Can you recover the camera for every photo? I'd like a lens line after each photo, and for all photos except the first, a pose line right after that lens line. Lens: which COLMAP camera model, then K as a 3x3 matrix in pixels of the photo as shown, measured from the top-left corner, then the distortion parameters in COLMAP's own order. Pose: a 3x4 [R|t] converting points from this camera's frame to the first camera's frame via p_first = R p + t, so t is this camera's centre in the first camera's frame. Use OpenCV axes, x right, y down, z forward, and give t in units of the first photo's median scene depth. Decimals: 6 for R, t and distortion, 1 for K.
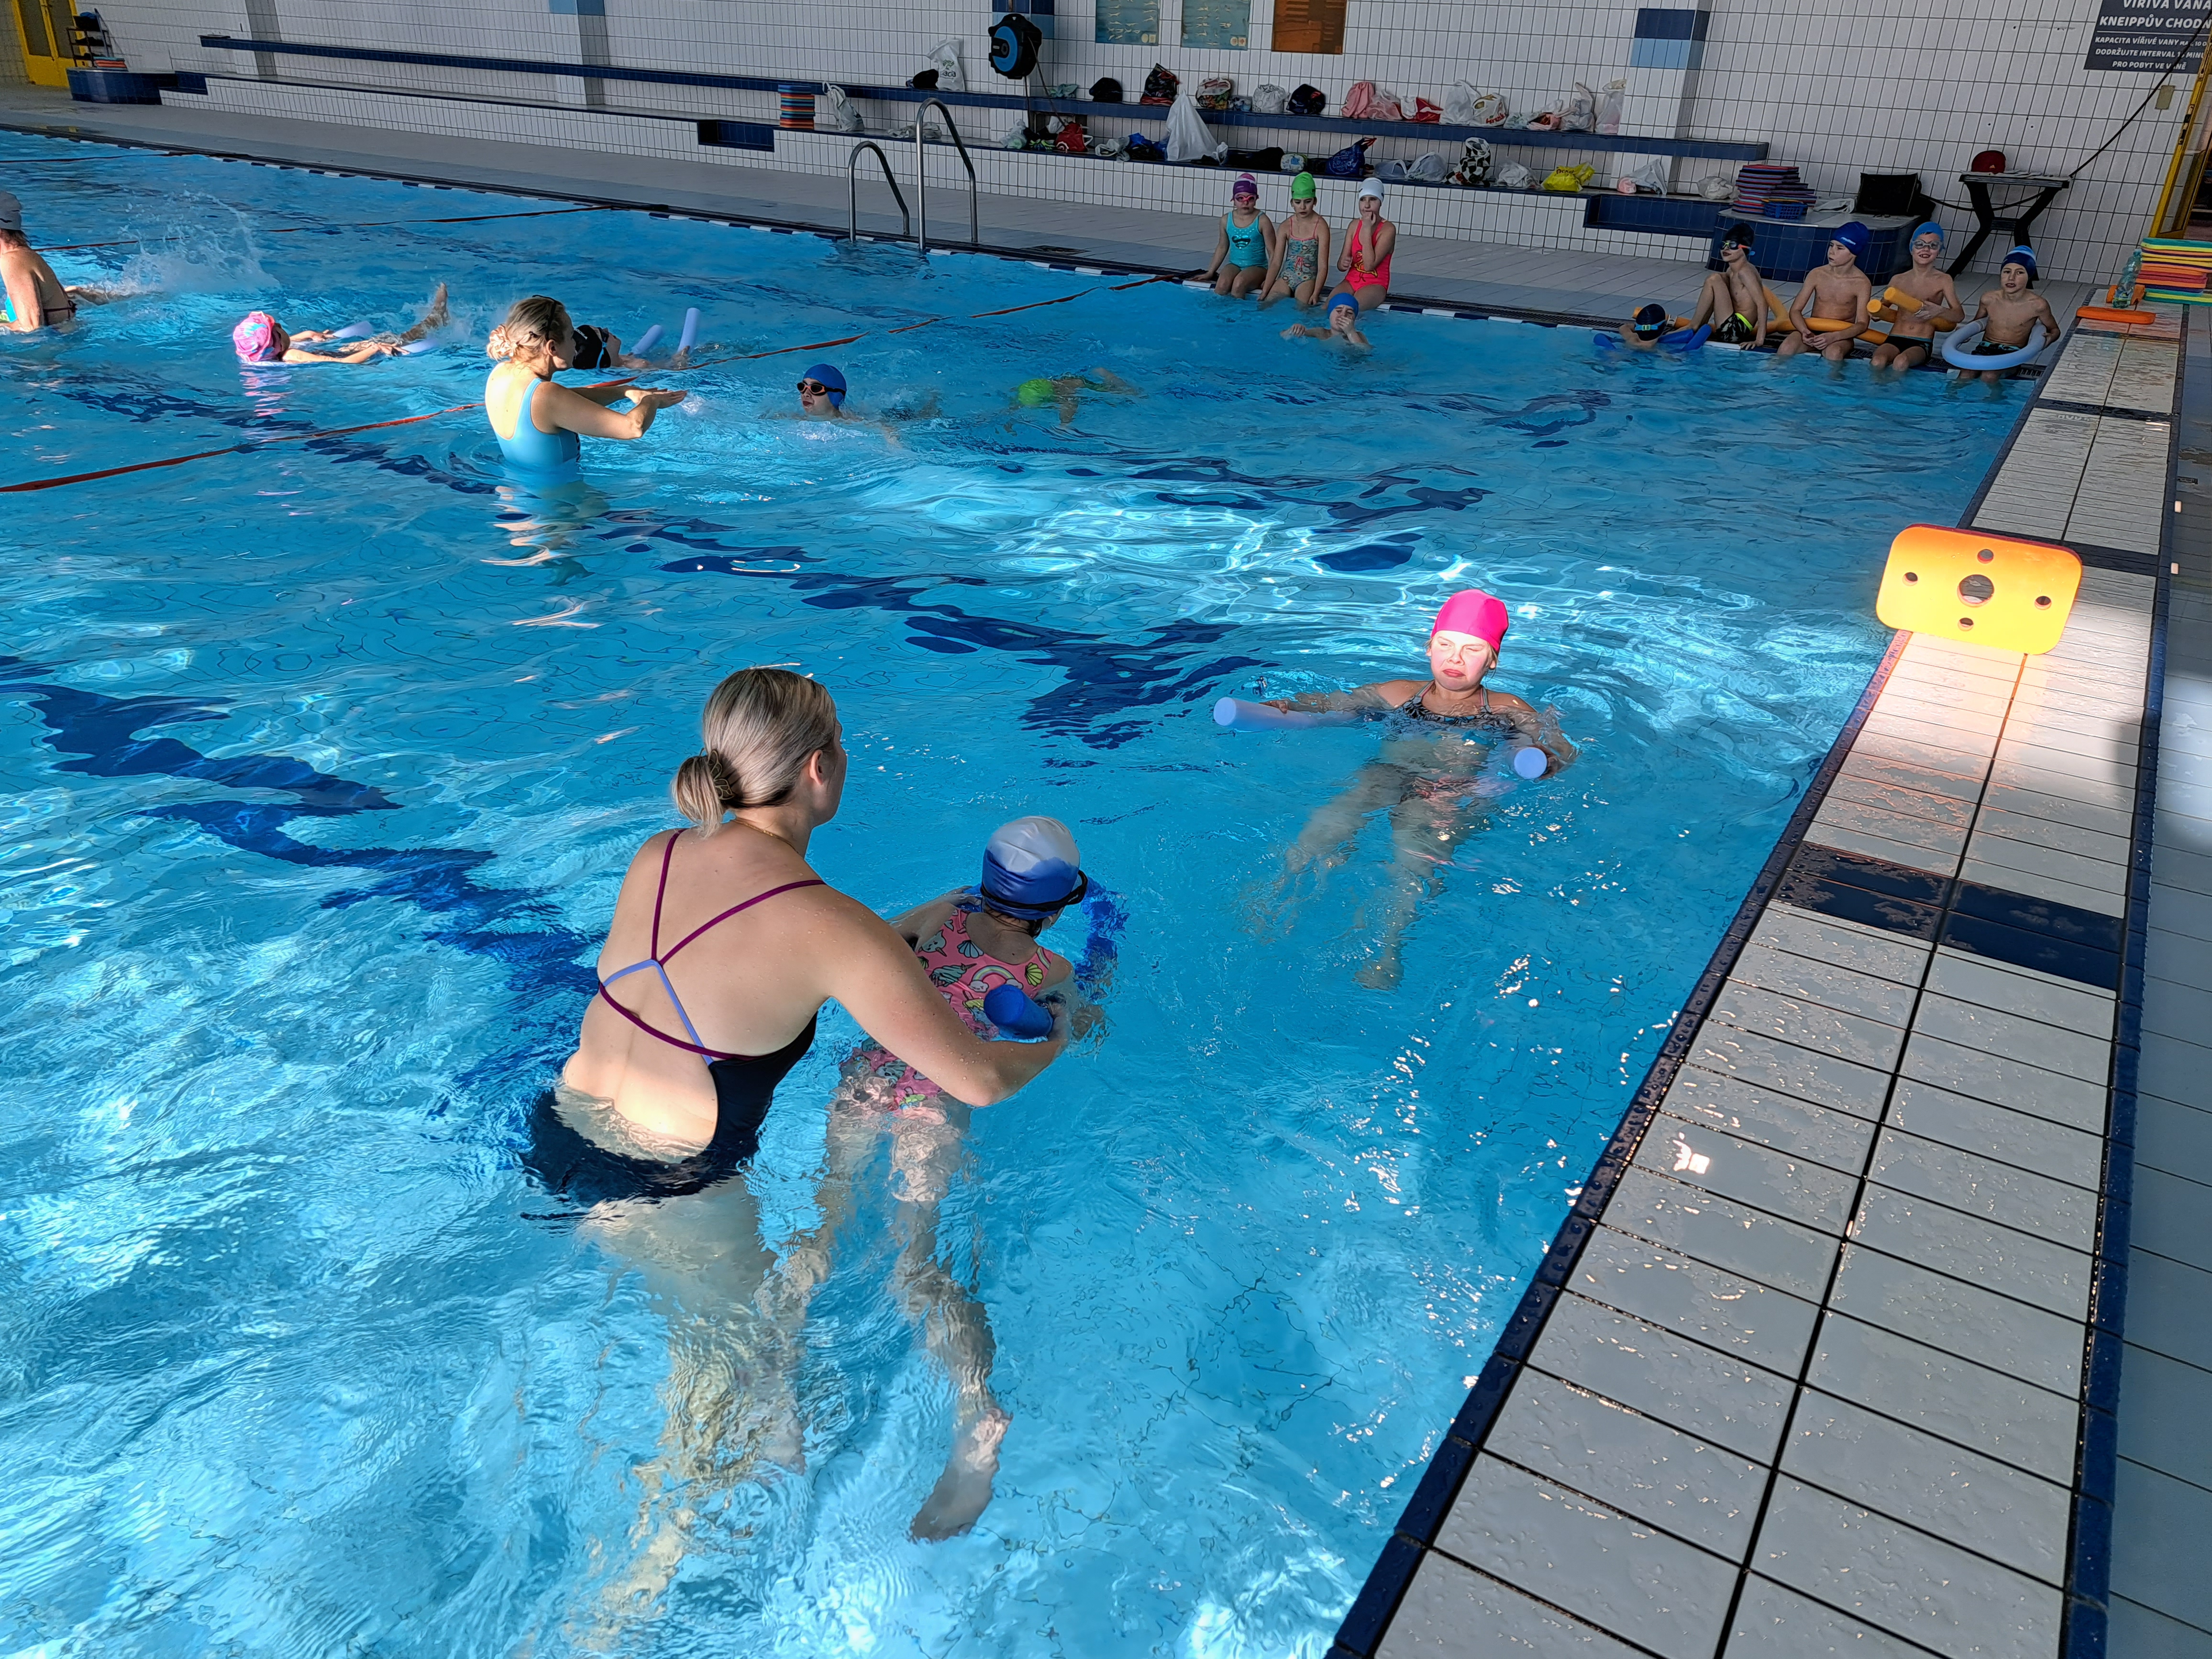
lens RADIAL K [[1613.8, 0, 1112.9], [0, 1613.8, 833.4], [0, 0, 1]] dist [0.031944, -0.031074]
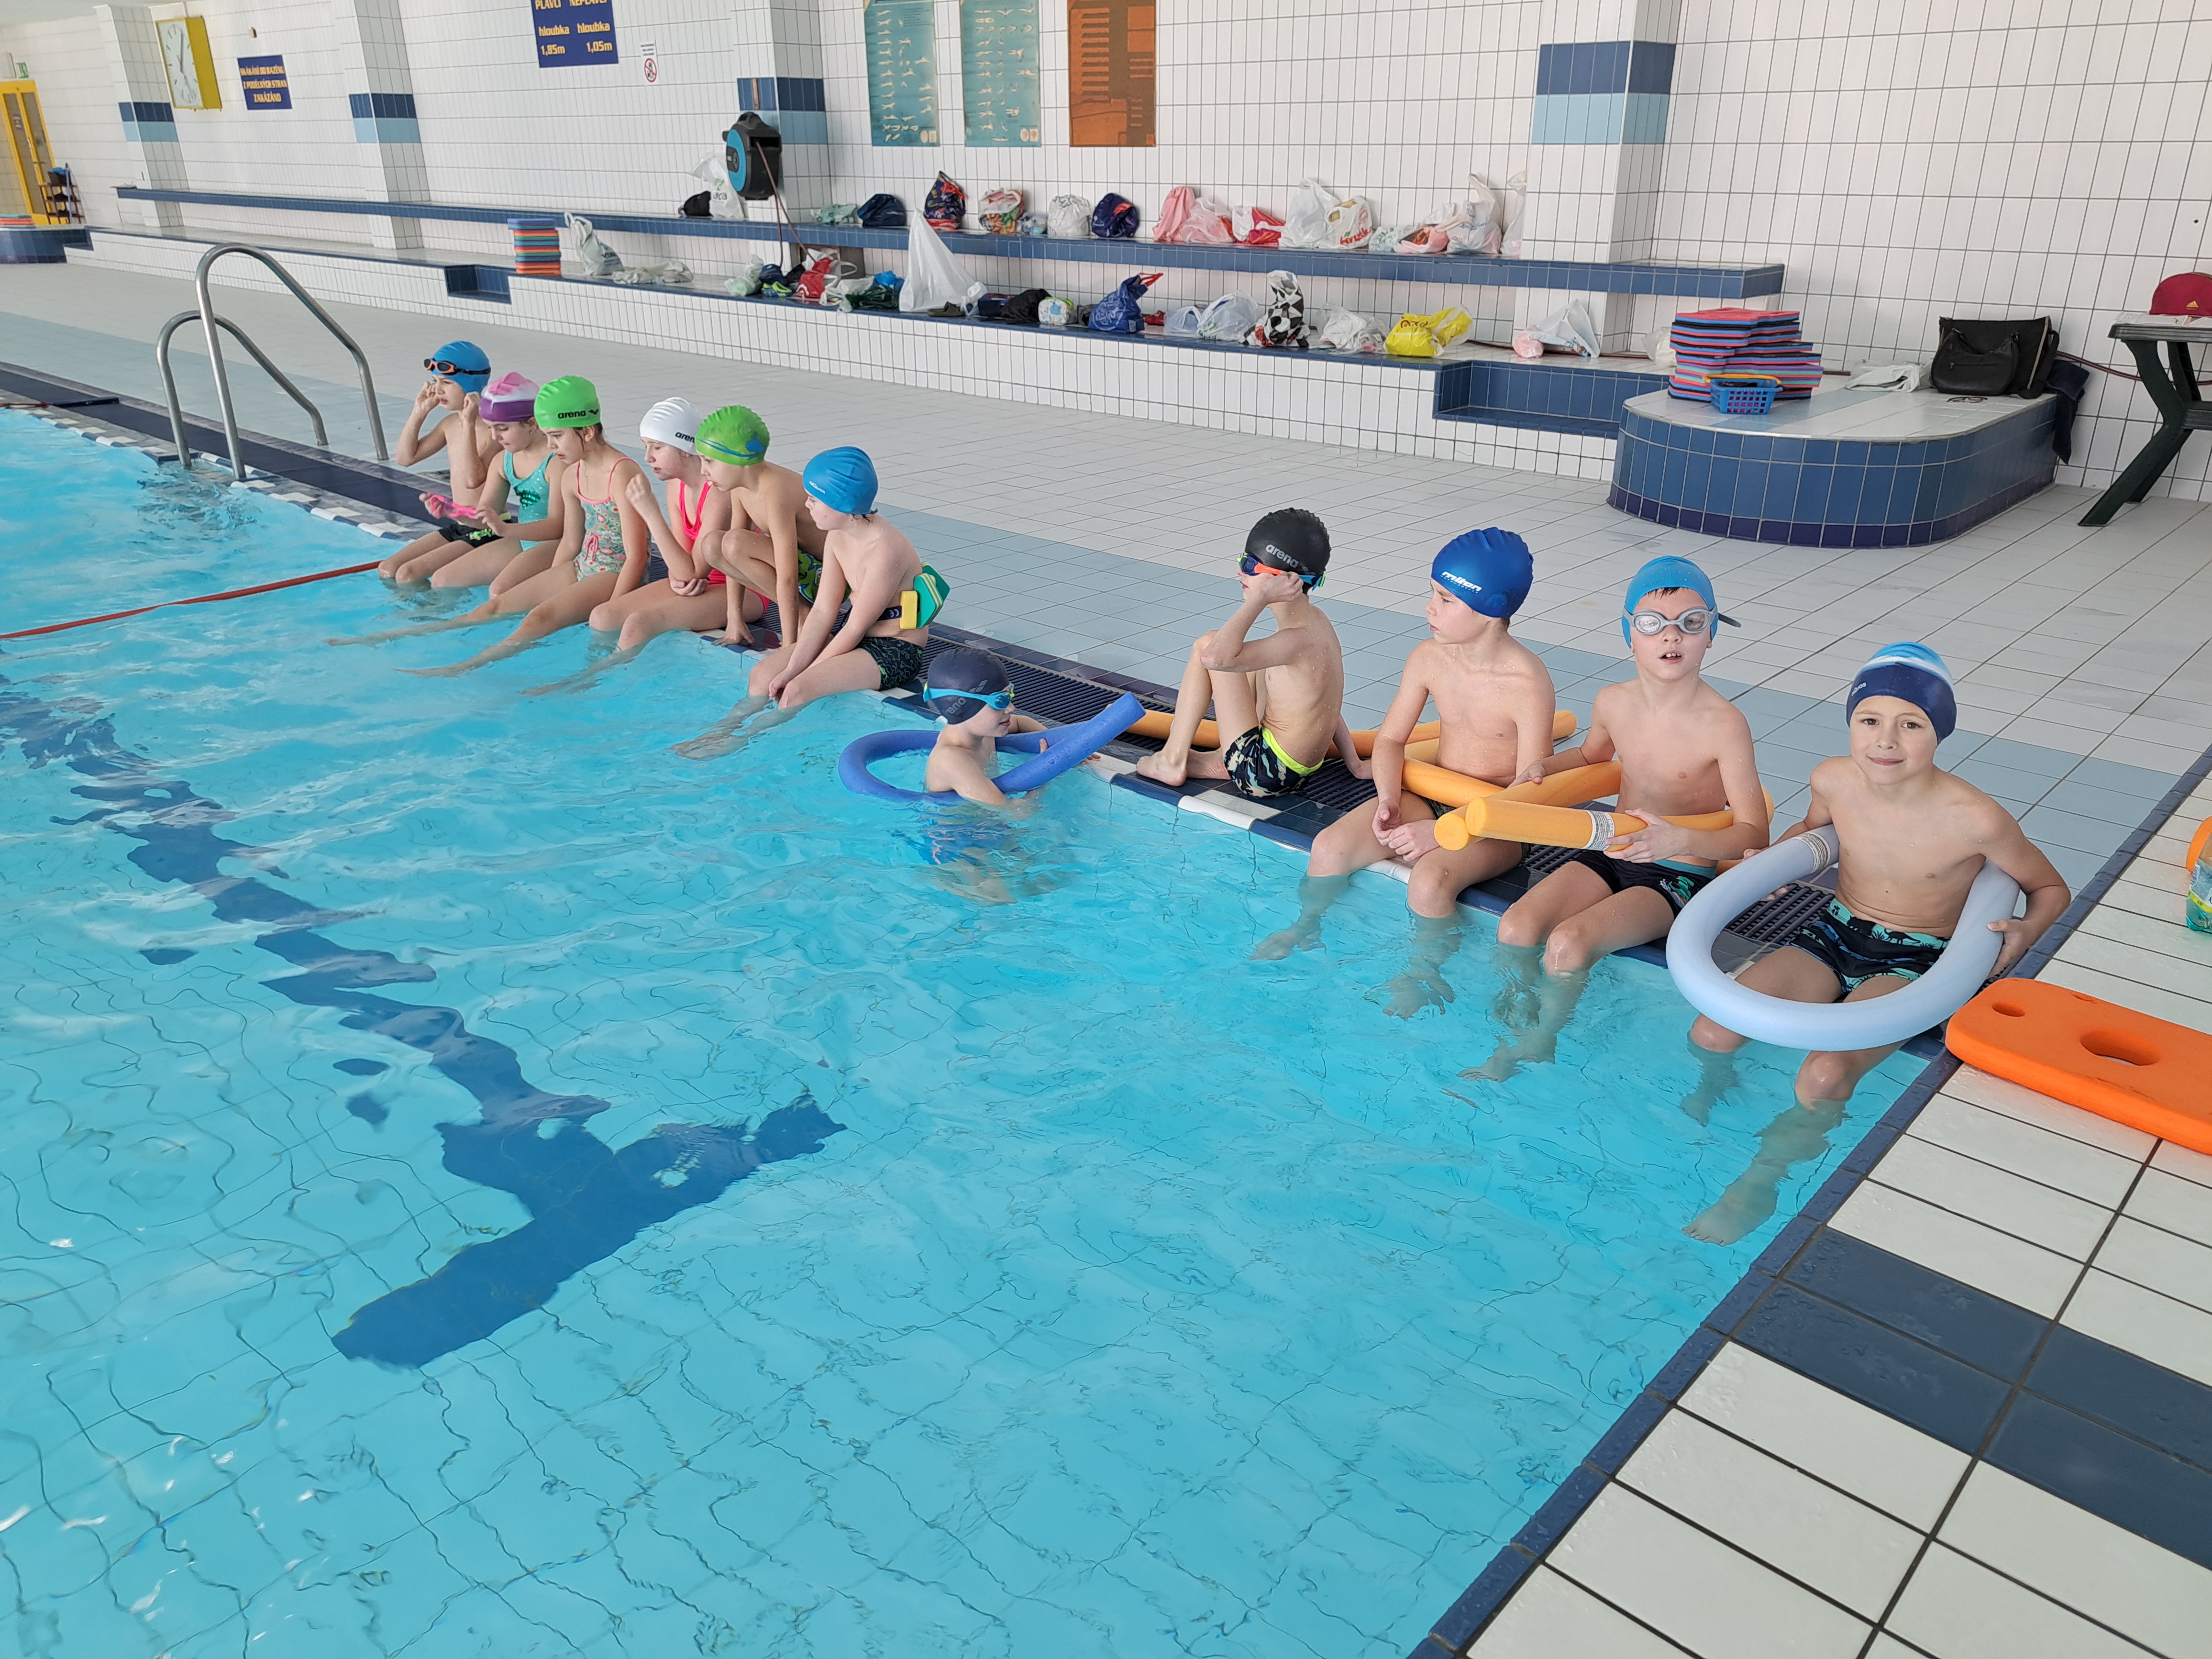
lens RADIAL K [[1613.8, 0, 1123.7], [0, 1613.8, 829.3], [0, 0, 1]] dist [0.031944, -0.031074]
pose [[0.979985, 0.037100, -0.195586, 0.272537], [-0.049059, 0.997188, -0.056655, -0.172844], [0.192934, 0.065116, 0.979049, 0.386792]]
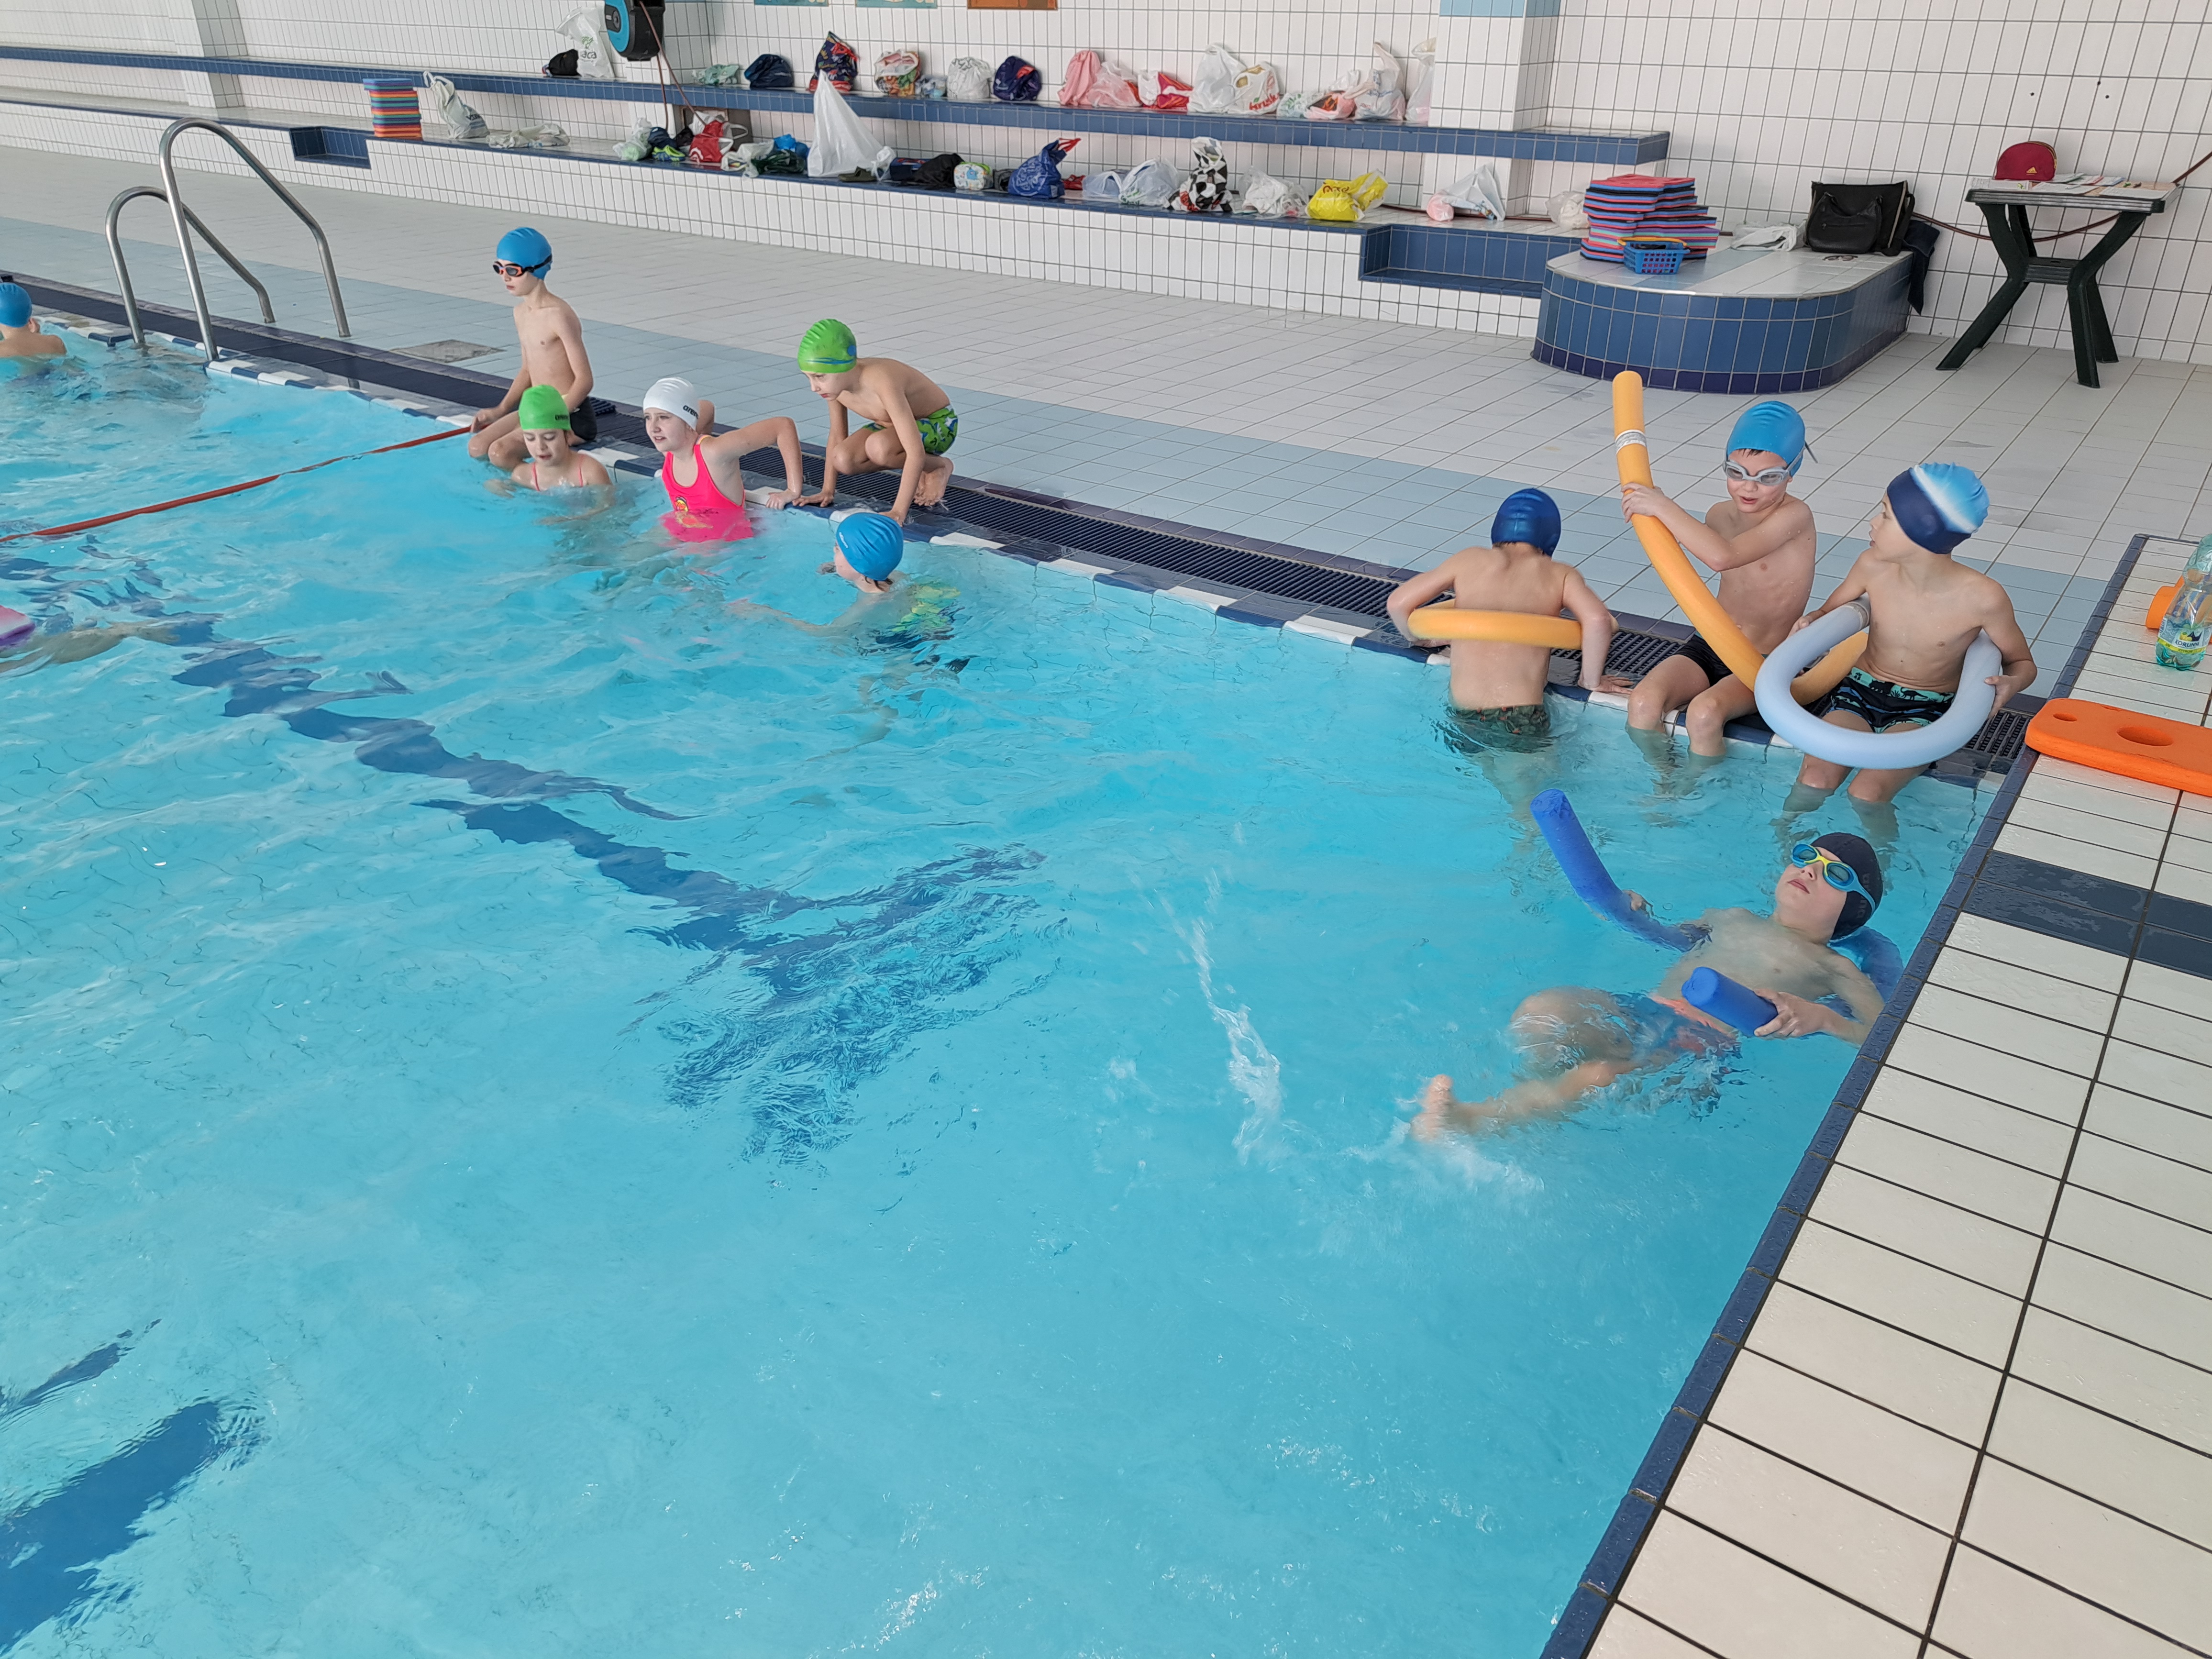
lens RADIAL K [[1613.8, 0, 1099.8], [0, 1613.8, 838.7], [0, 0, 1]] dist [0.031944, -0.031074]
pose [[0.996166, 0.003887, -0.087400, 0.223585], [-0.001489, 0.999621, 0.027486, -0.160444], [0.087473, -0.027250, 0.995794, 0.333510]]
